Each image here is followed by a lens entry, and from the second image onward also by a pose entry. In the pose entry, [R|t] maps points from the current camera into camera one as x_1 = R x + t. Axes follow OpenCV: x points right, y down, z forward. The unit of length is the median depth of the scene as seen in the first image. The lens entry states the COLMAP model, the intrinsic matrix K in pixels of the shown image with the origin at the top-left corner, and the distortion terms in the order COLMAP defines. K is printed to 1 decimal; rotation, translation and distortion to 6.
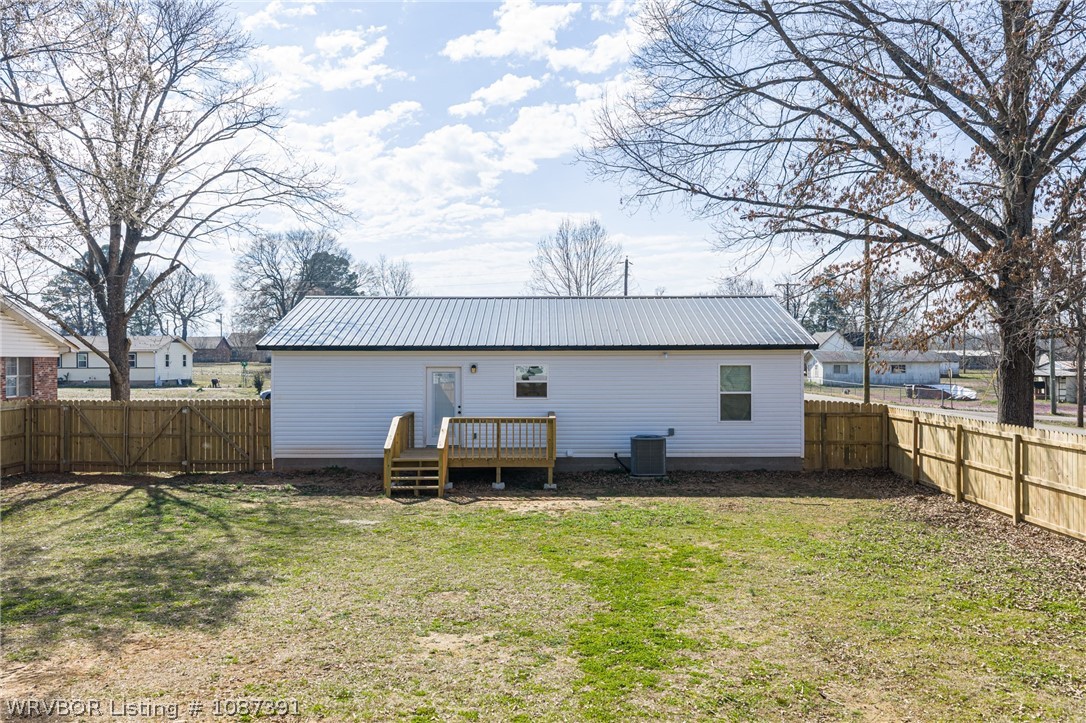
lens RADIAL K [[895.7, 0, 544.6], [0, 895.7, 368.2], [0, 0, 1]] dist [0.009183, -0.007722]
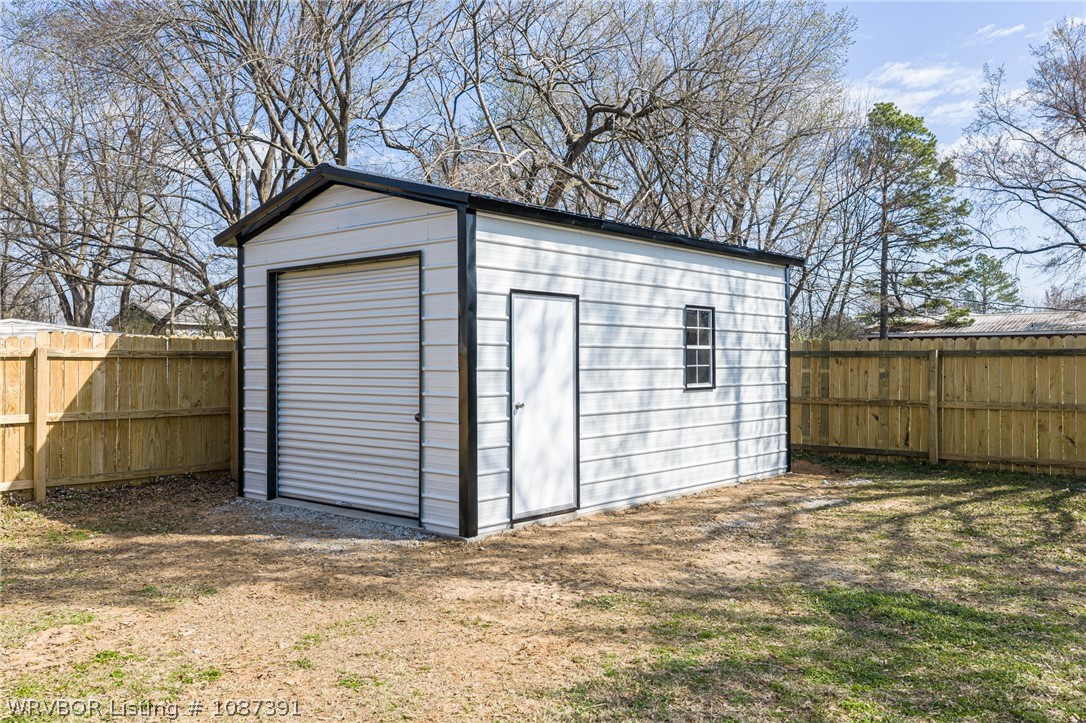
lens RADIAL K [[895.7, 0, 543.2], [0, 895.7, 360.7], [0, 0, 1]] dist [0.009183, -0.007722]
pose [[-0.648261, -0.000764, -0.761418, -0.009450], [-0.000829, 1.000000, -0.000297, 0.116659], [0.761418, 0.000439, -0.648261, 1.256229]]
